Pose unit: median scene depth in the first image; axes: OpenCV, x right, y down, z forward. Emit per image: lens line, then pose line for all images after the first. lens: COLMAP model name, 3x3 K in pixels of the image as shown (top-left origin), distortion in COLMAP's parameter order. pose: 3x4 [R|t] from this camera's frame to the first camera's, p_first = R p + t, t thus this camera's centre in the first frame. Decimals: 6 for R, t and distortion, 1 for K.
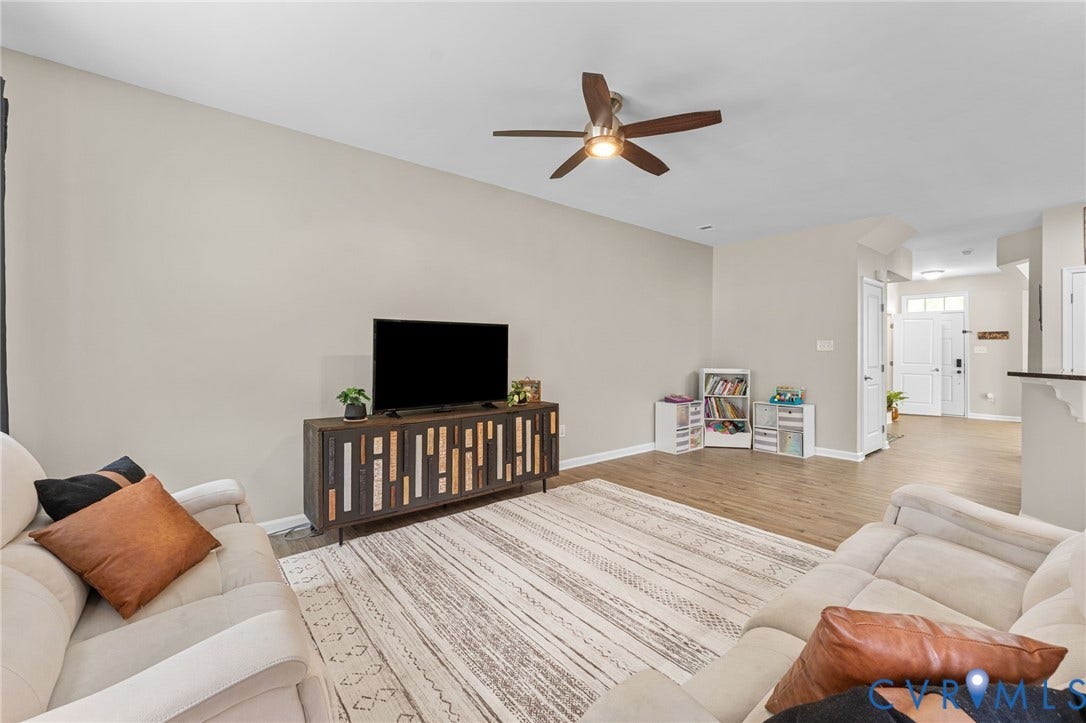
lens RADIAL K [[445.9, 0, 544.2], [0, 445.9, 346.6], [0, 0, 1]] dist [0.001519, -0.000002]
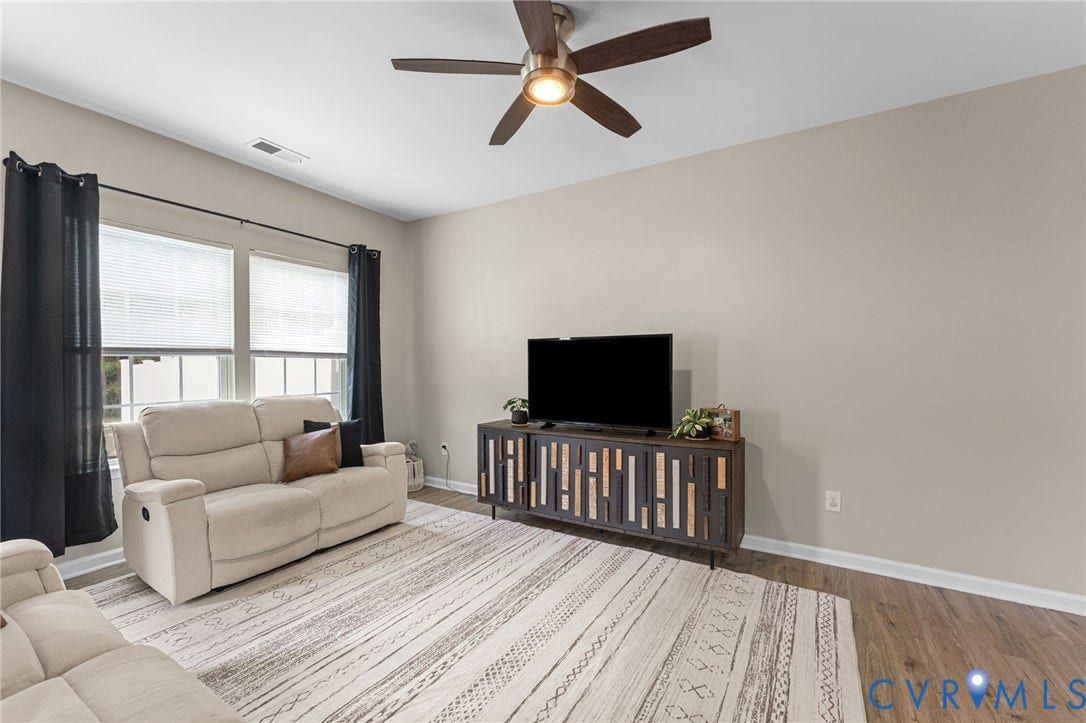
lens RADIAL K [[445.9, 0, 539.6], [0, 445.9, 370.6], [0, 0, 1]] dist [0.001519, -0.000002]
pose [[0.337314, 0.010558, -0.941333, 0.687775], [0.003512, 0.999916, 0.012474, 0.004780], [0.941386, -0.007513, 0.337249, 0.614467]]
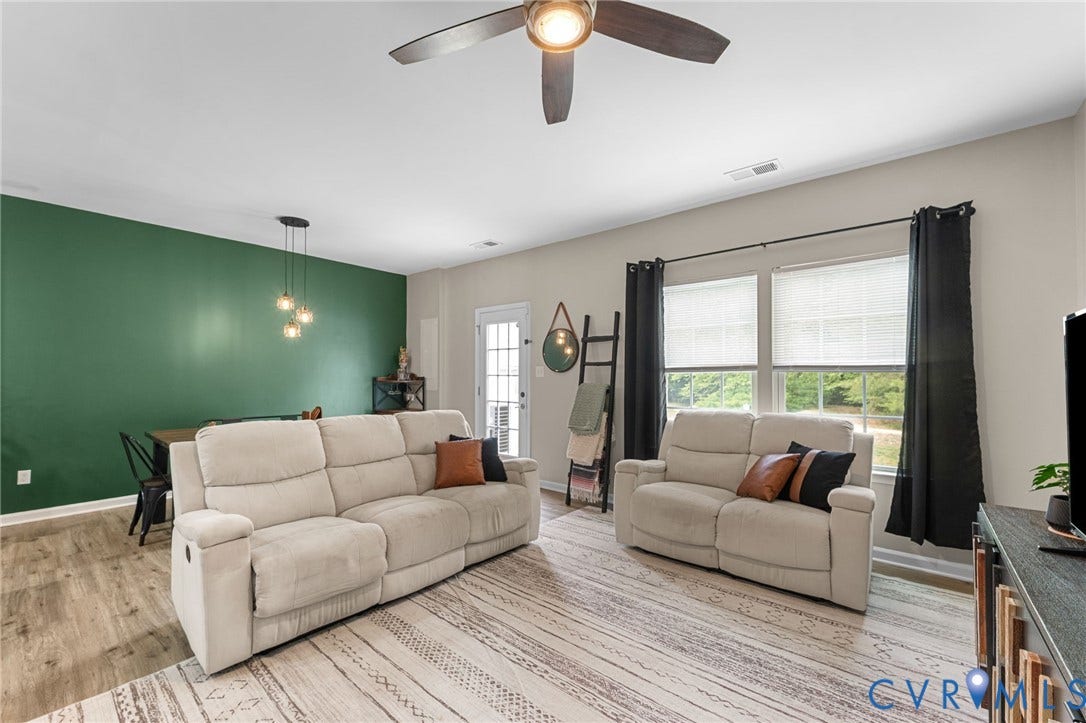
lens RADIAL K [[445.9, 0, 541.2], [0, 445.9, 368.6], [0, 0, 1]] dist [0.001519, -0.000002]
pose [[-0.981913, -0.011986, -0.188951, 0.215002], [-0.007195, 0.999636, -0.026019, 0.006387], [0.189194, -0.024189, -0.981642, 1.293790]]
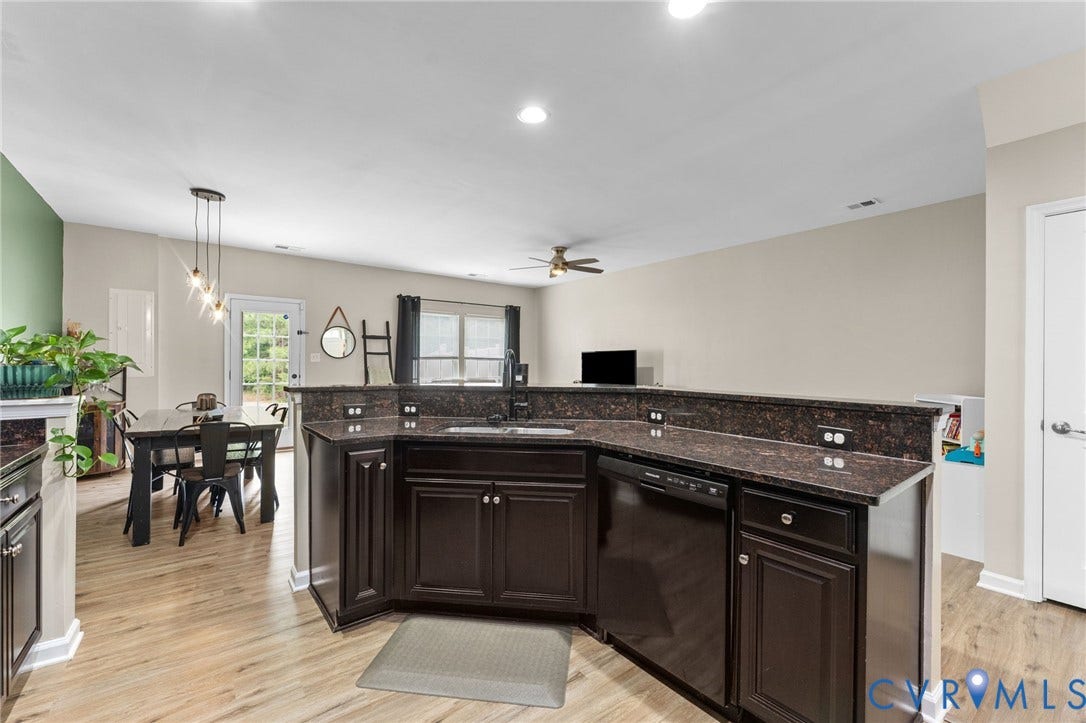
lens RADIAL K [[445.9, 0, 544.1], [0, 445.9, 363.8], [0, 0, 1]] dist [0.001519, -0.000002]
pose [[-0.017698, -0.001589, -0.999842, 1.916601], [-0.004942, 0.999987, -0.001502, 0.002779], [0.999831, 0.004915, -0.017706, 0.809447]]
